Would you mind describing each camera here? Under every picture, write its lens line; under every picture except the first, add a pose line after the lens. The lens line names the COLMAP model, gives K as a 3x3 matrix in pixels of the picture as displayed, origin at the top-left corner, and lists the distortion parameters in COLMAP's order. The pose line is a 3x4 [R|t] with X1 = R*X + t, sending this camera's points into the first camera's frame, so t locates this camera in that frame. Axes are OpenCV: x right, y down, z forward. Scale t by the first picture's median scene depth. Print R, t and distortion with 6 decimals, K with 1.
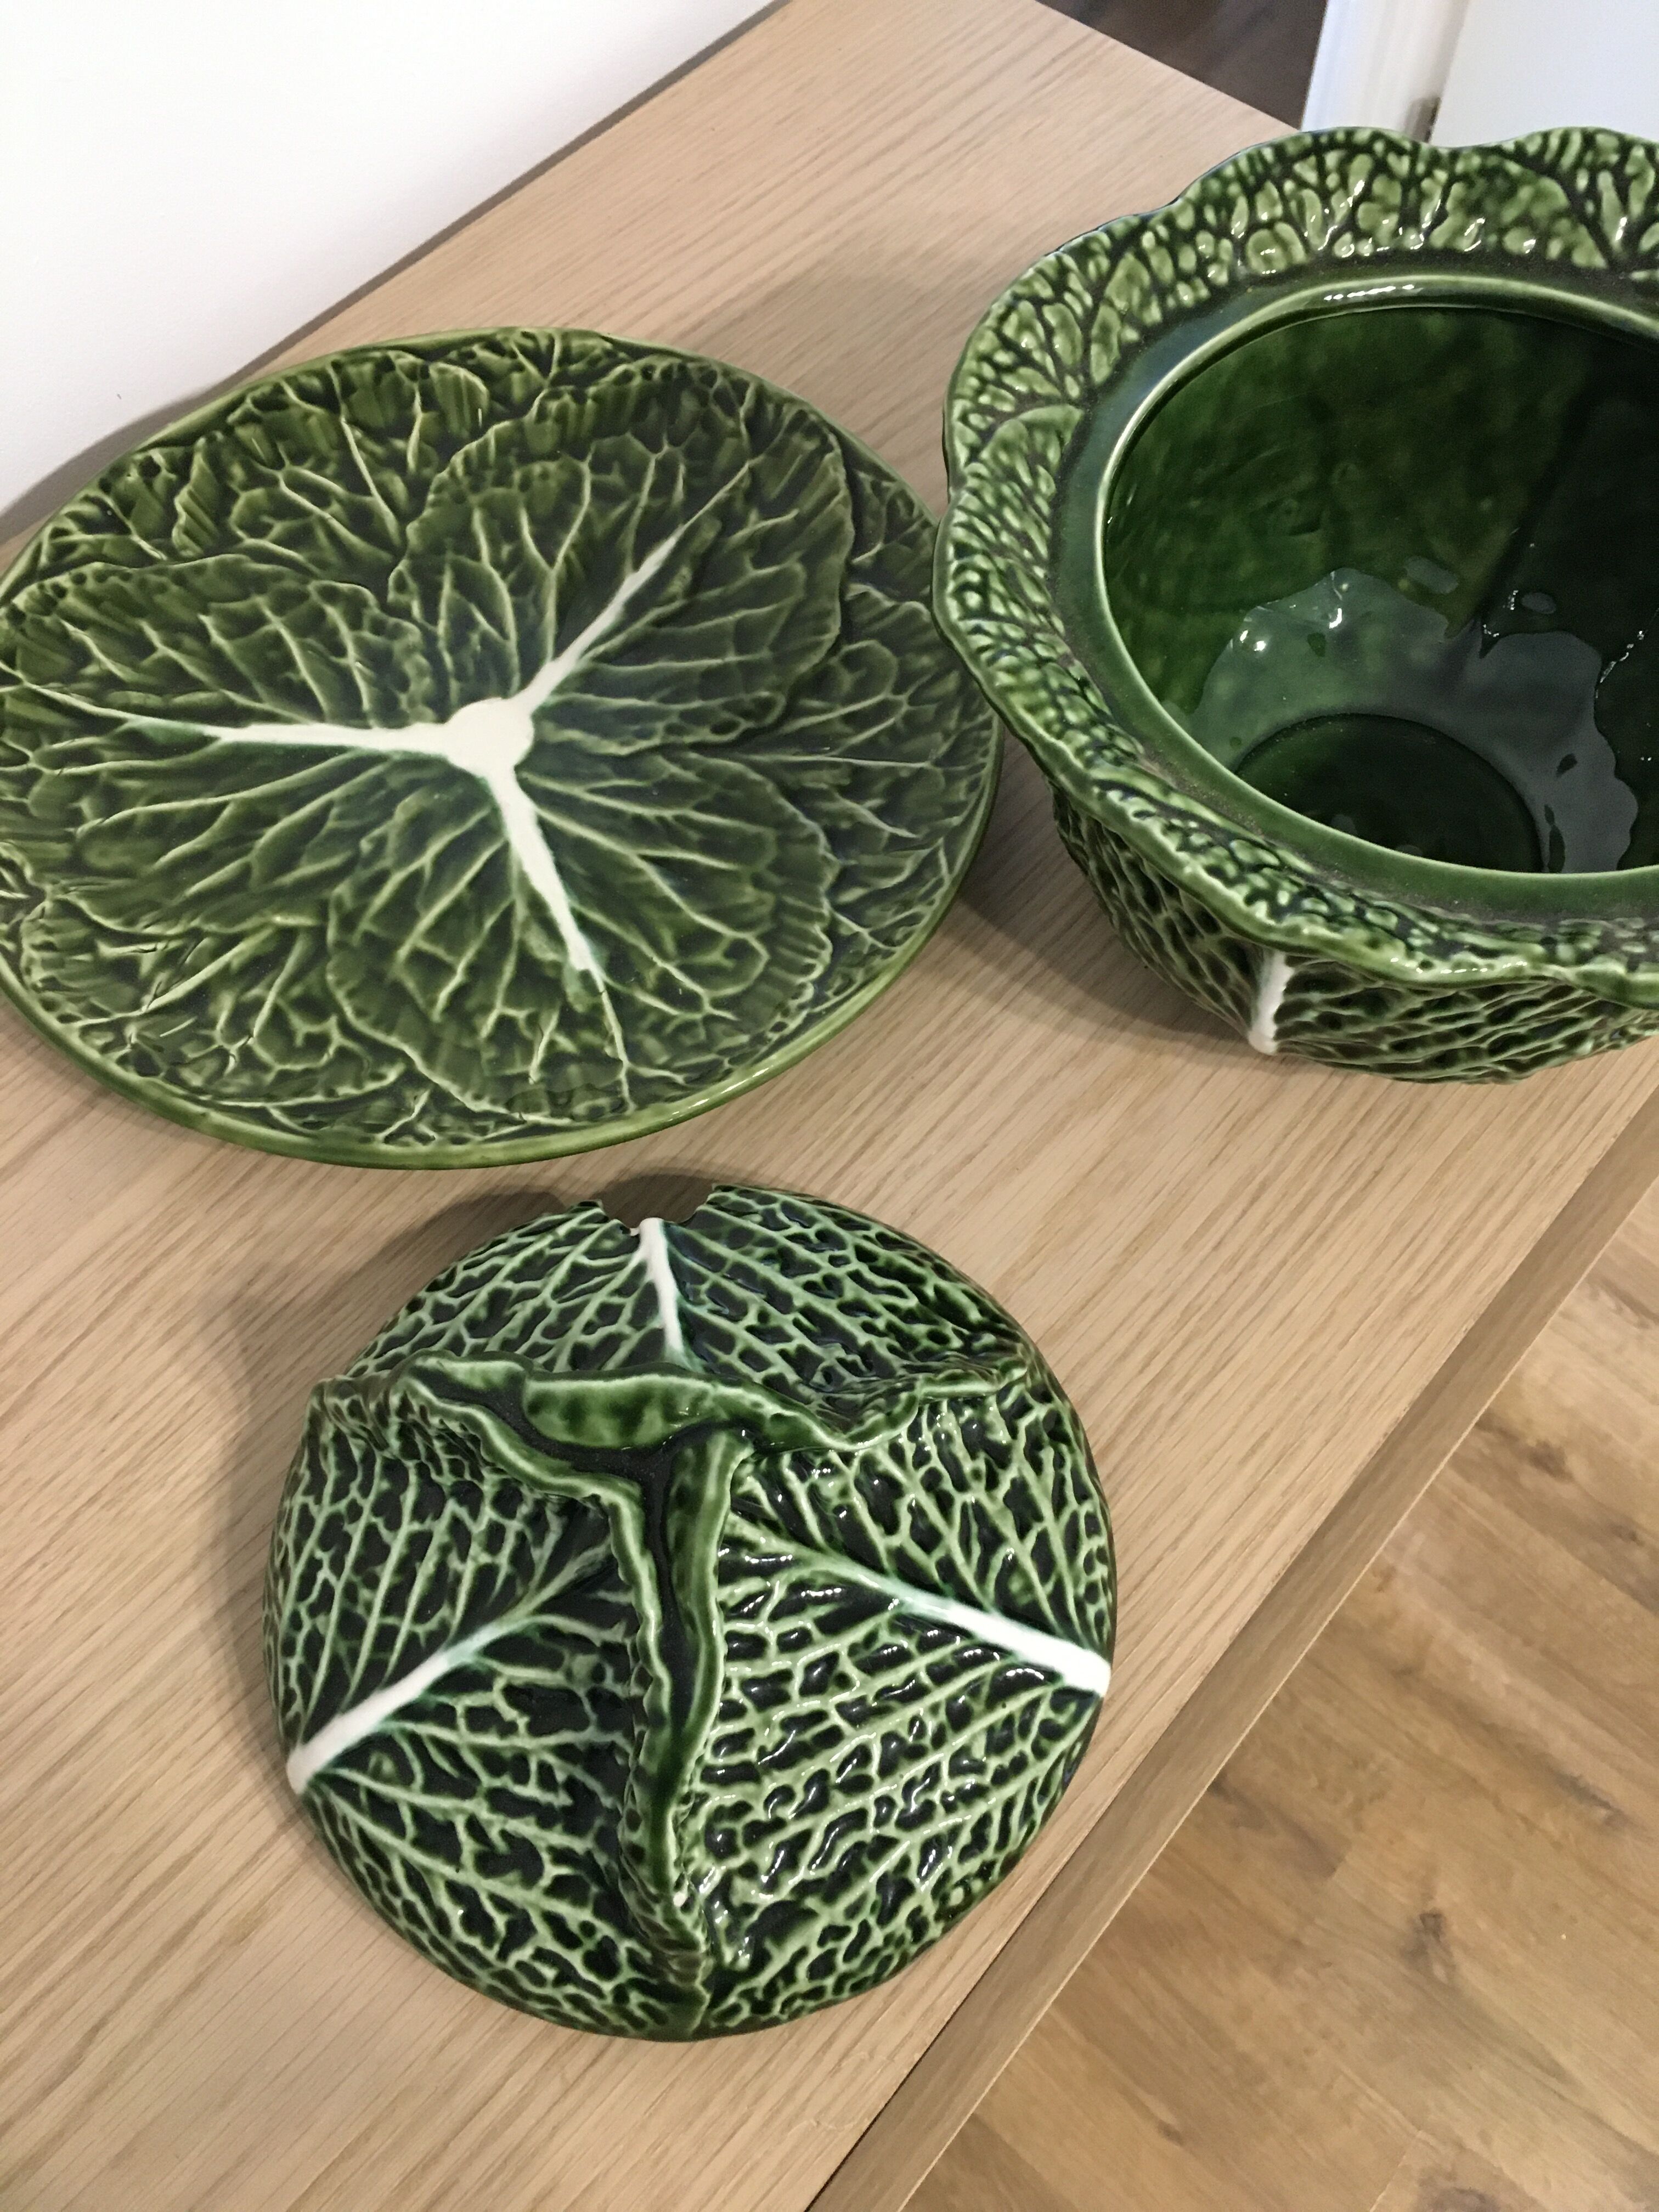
lens RADIAL K [[1887.1, 0, 829.5], [0, 1887.1, 1106.0], [0, 0, 1]] dist [0.064817, -0.114973]
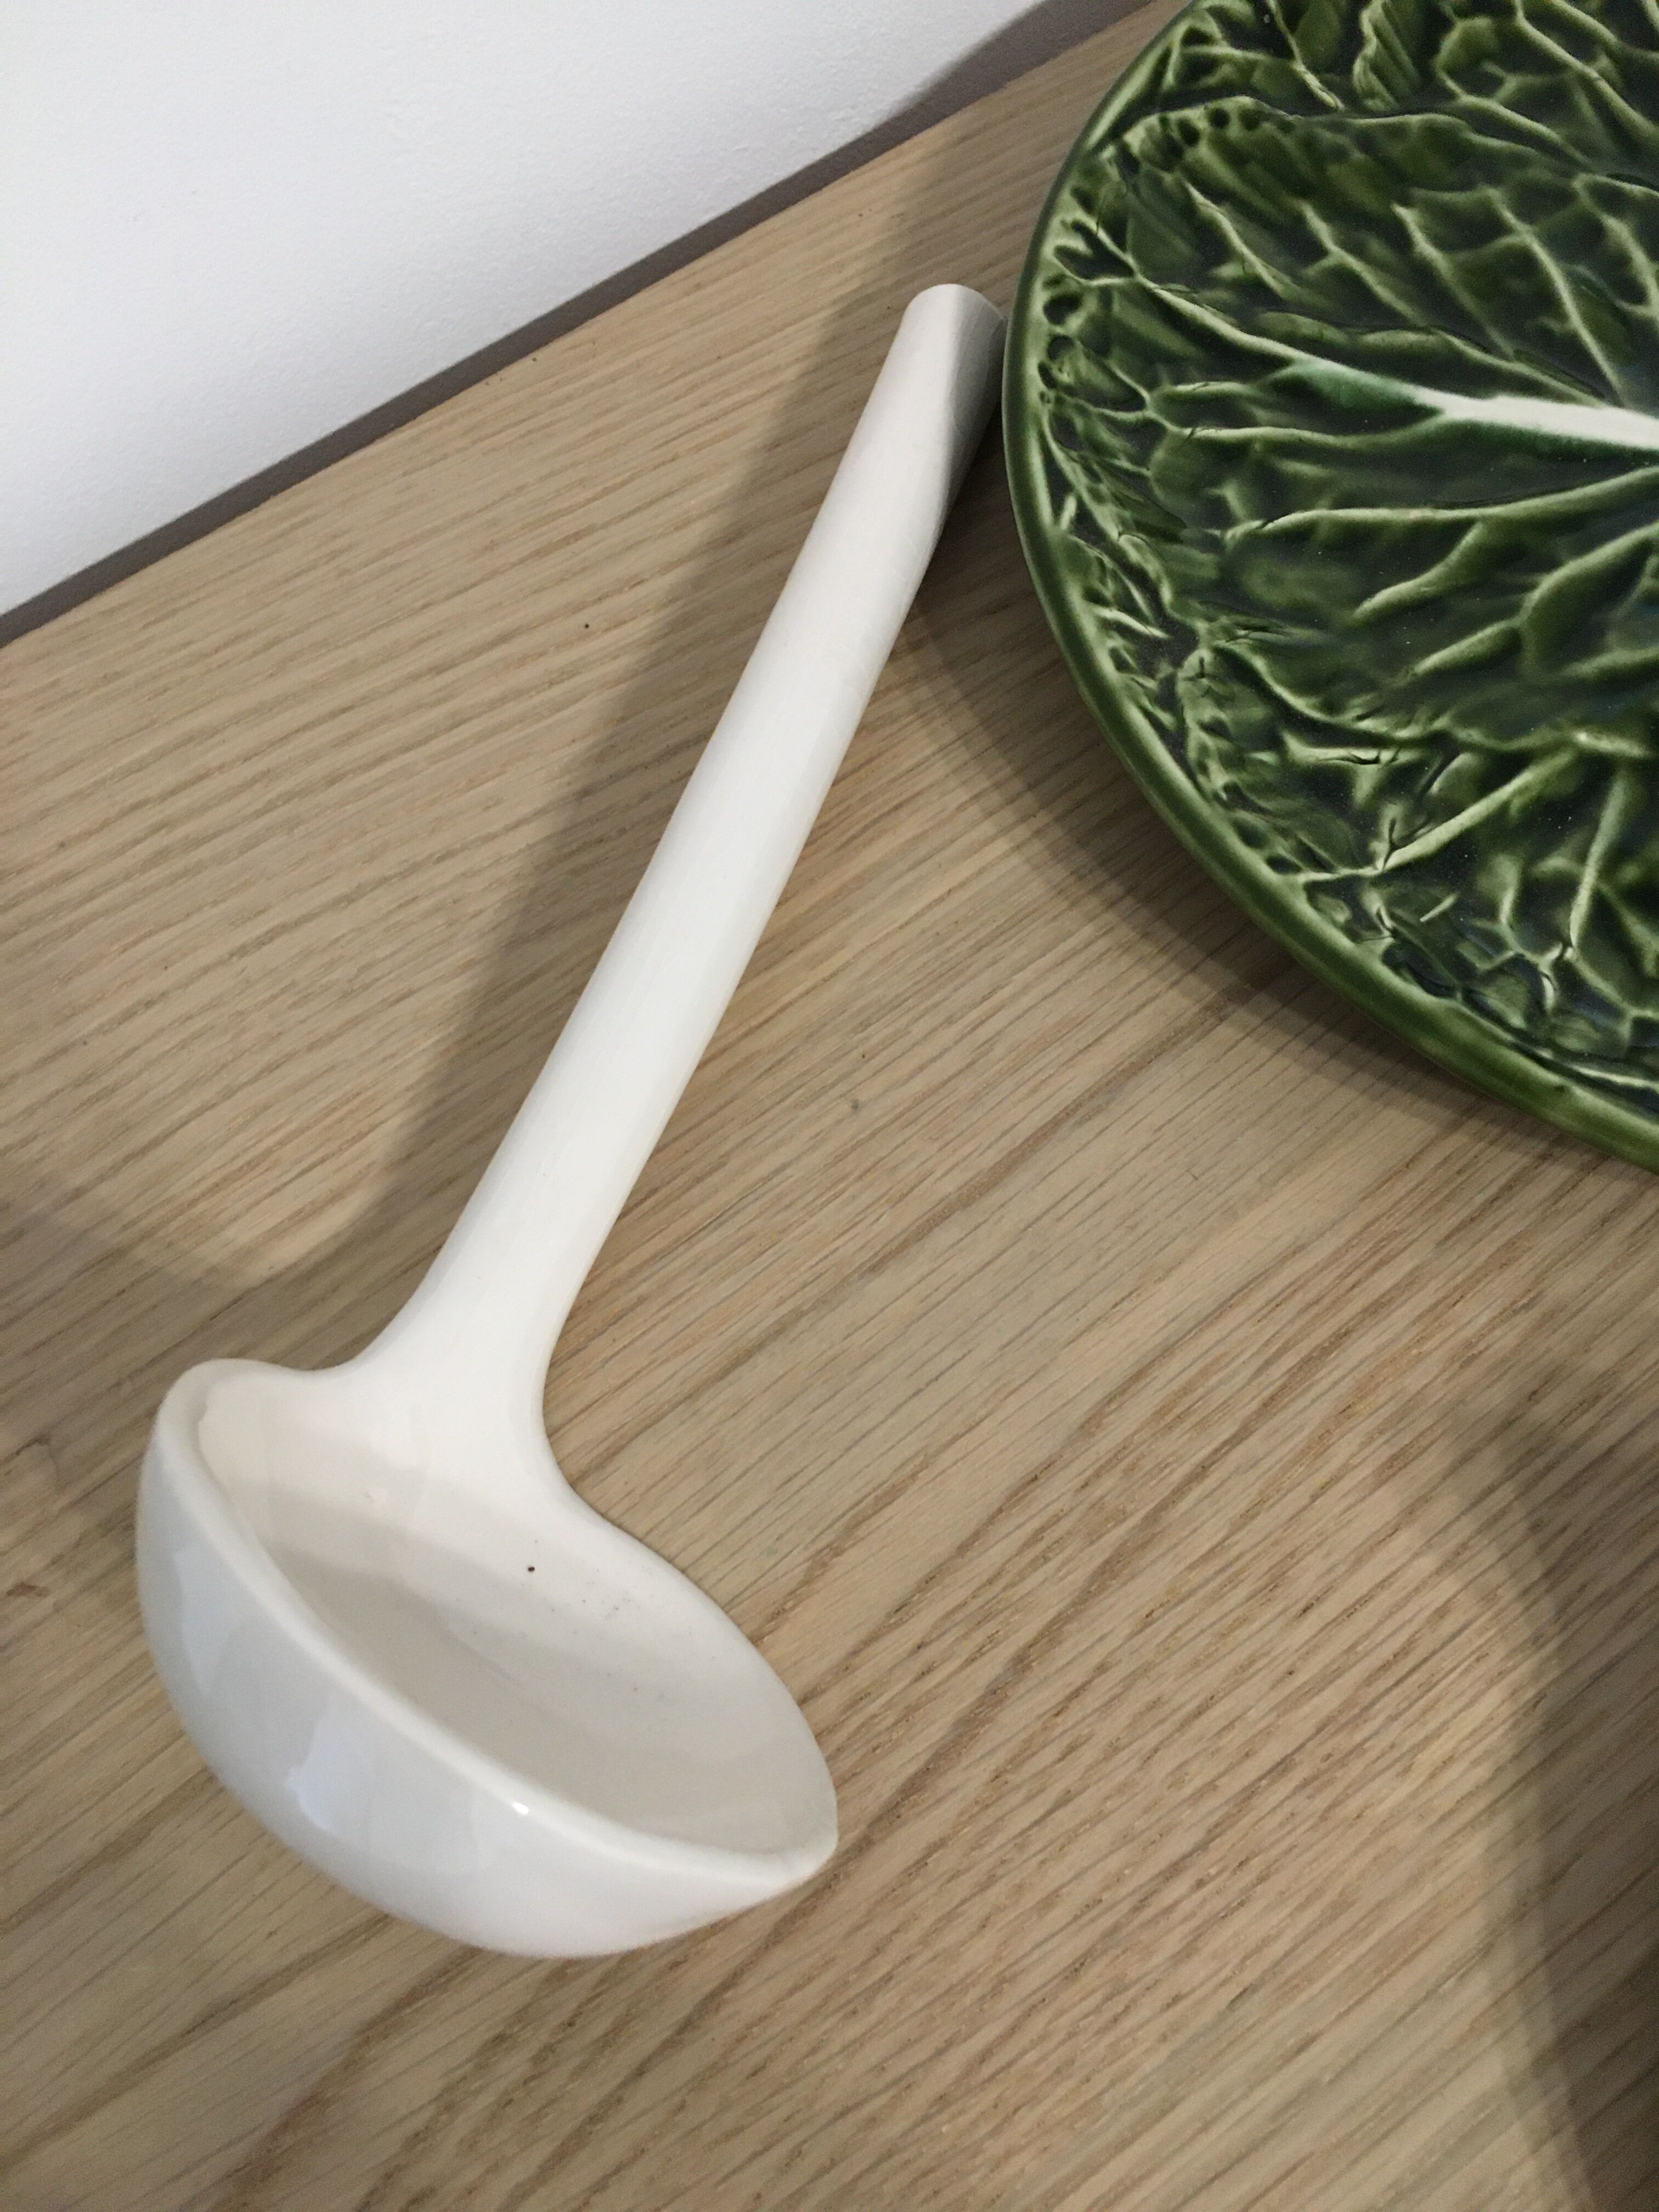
lens RADIAL K [[1887.1, 0, 829.5], [0, 1887.1, 1106.0], [0, 0, 1]] dist [0.064817, -0.114973]
pose [[0.976816, 0.173837, -0.124942, -0.428920], [-0.164175, 0.982854, 0.083936, -0.001810], [0.137391, -0.061478, 0.988607, 0.414469]]
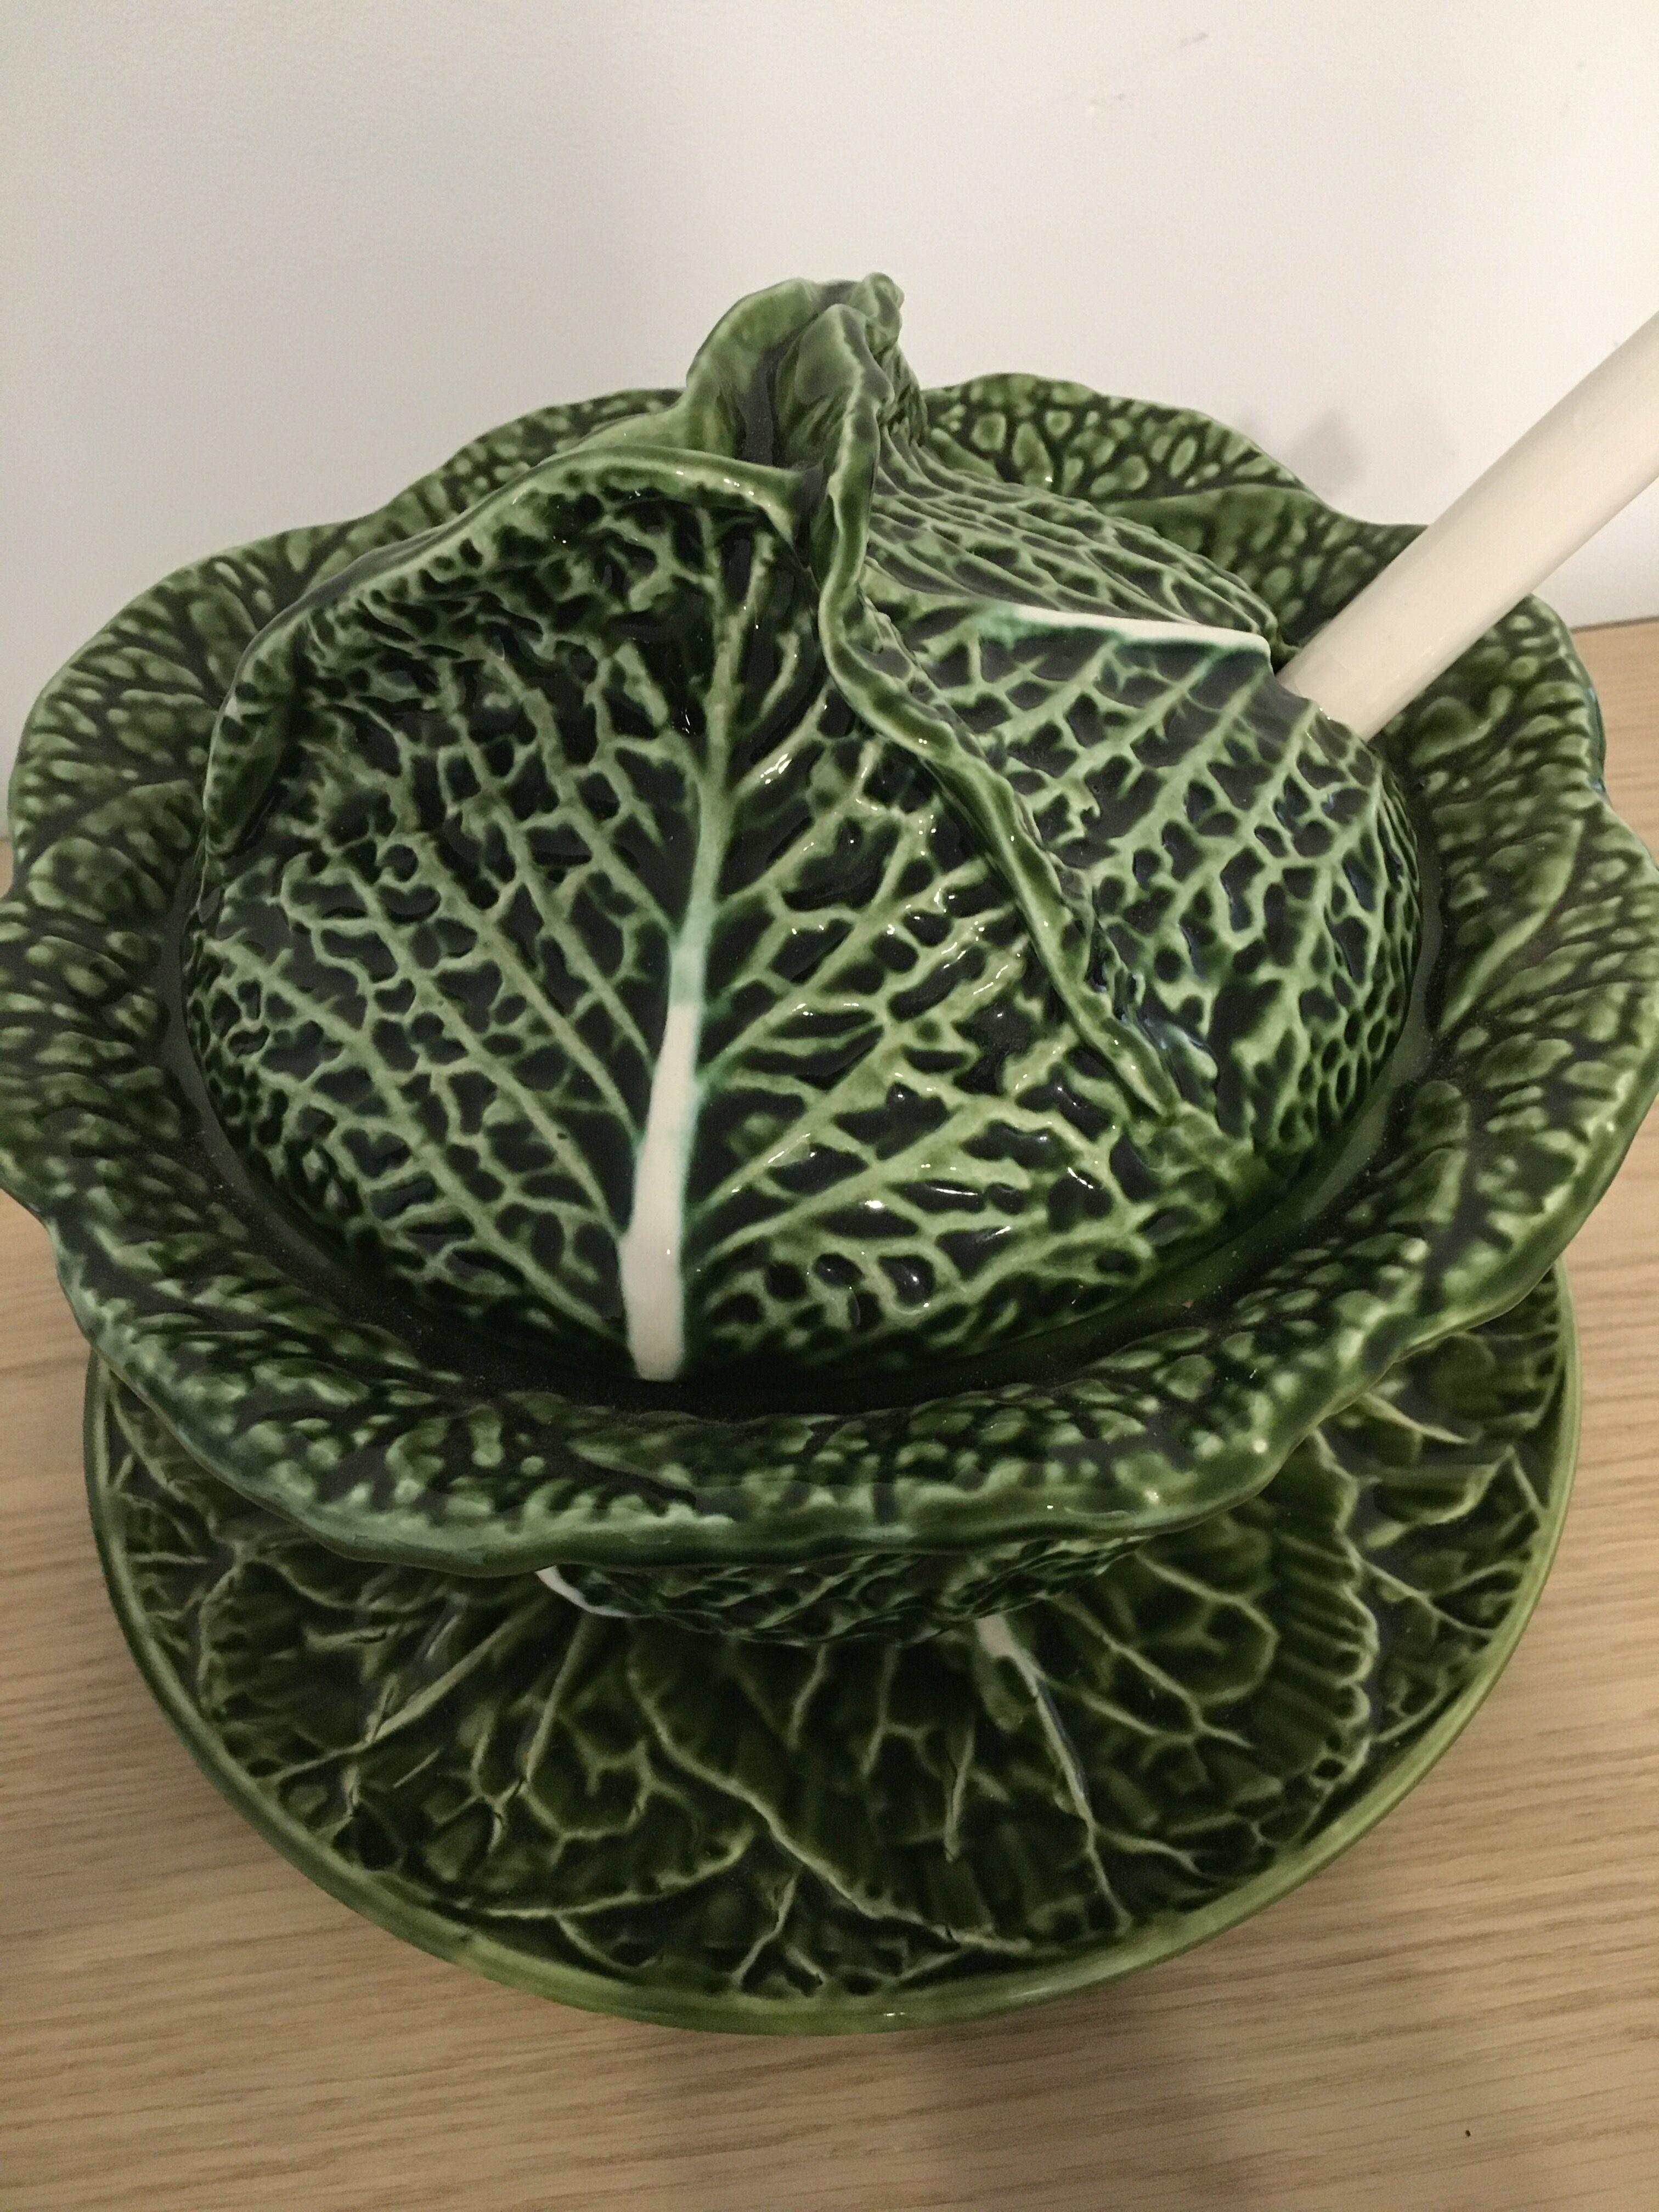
lens RADIAL K [[1887.1, 0, 829.5], [0, 1887.1, 1106.0], [0, 0, 1]] dist [0.064817, -0.114973]
pose [[0.998385, -0.025596, -0.050723, -0.153565], [0.014847, 0.979287, -0.201932, -0.130460], [0.054841, 0.200853, 0.978085, 0.294219]]
